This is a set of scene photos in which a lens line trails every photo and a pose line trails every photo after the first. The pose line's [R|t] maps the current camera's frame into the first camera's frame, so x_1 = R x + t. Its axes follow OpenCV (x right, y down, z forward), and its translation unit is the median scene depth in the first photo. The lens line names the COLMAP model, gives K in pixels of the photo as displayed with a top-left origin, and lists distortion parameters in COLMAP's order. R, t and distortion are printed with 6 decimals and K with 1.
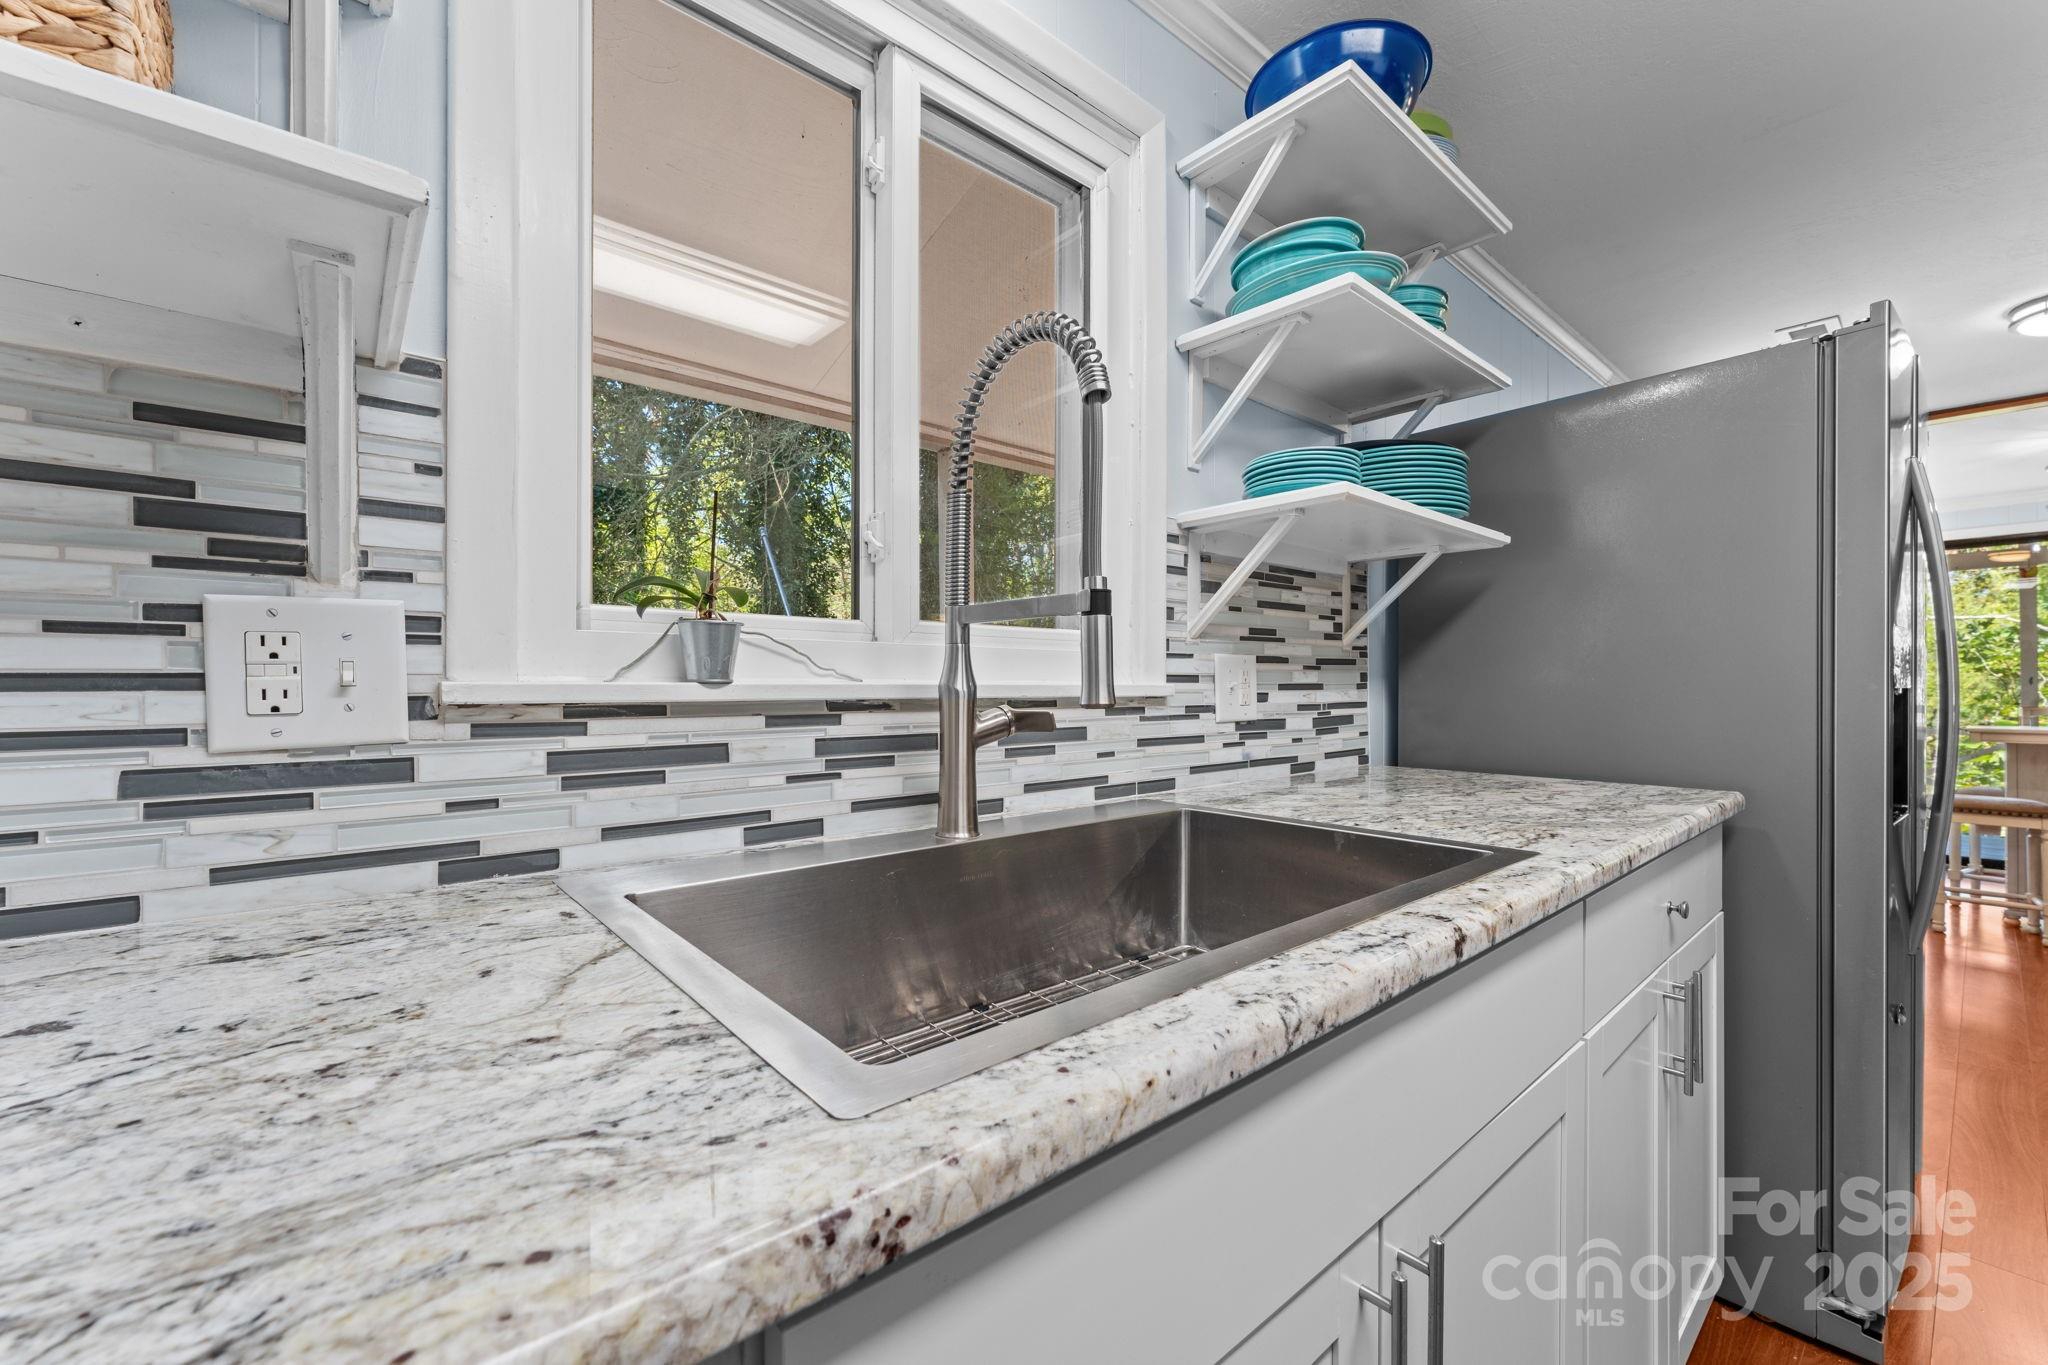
lens RADIAL K [[1389.0, 0, 1023.7], [0, 1389.0, 680.7], [0, 0, 1]] dist [0.002950, -0.000562]
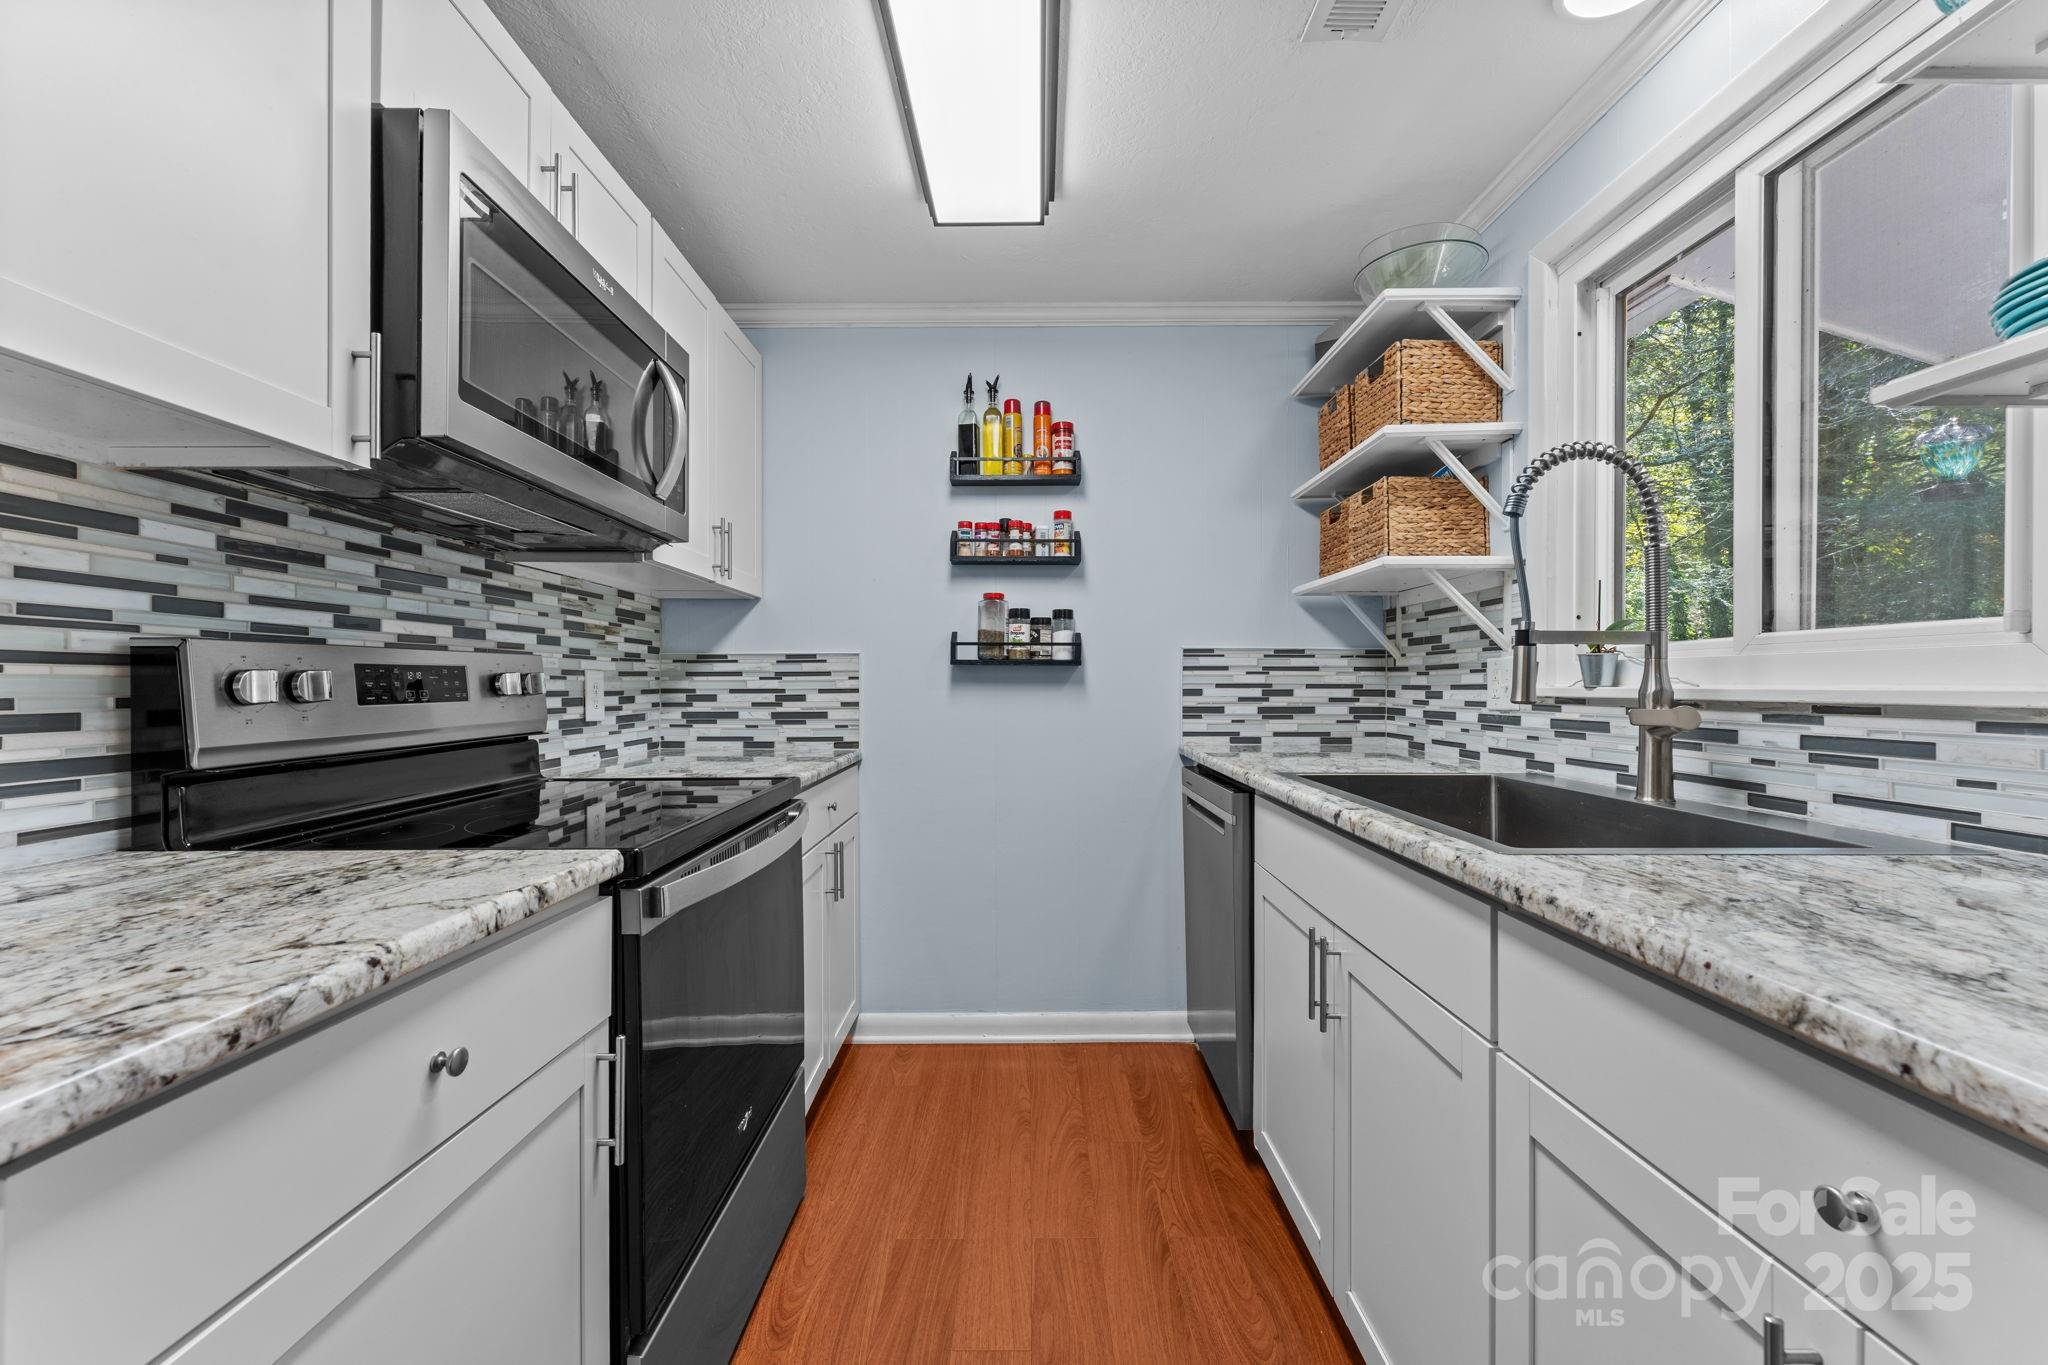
lens RADIAL K [[1389.0, 0, 1024.5], [0, 1389.0, 685.5], [0, 0, 1]] dist [0.002950, -0.000562]
pose [[-0.825707, -0.008524, -0.564035, 1.253717], [-0.008307, 0.999961, -0.002951, 0.009500], [0.564038, 0.002249, -0.825746, 1.849777]]
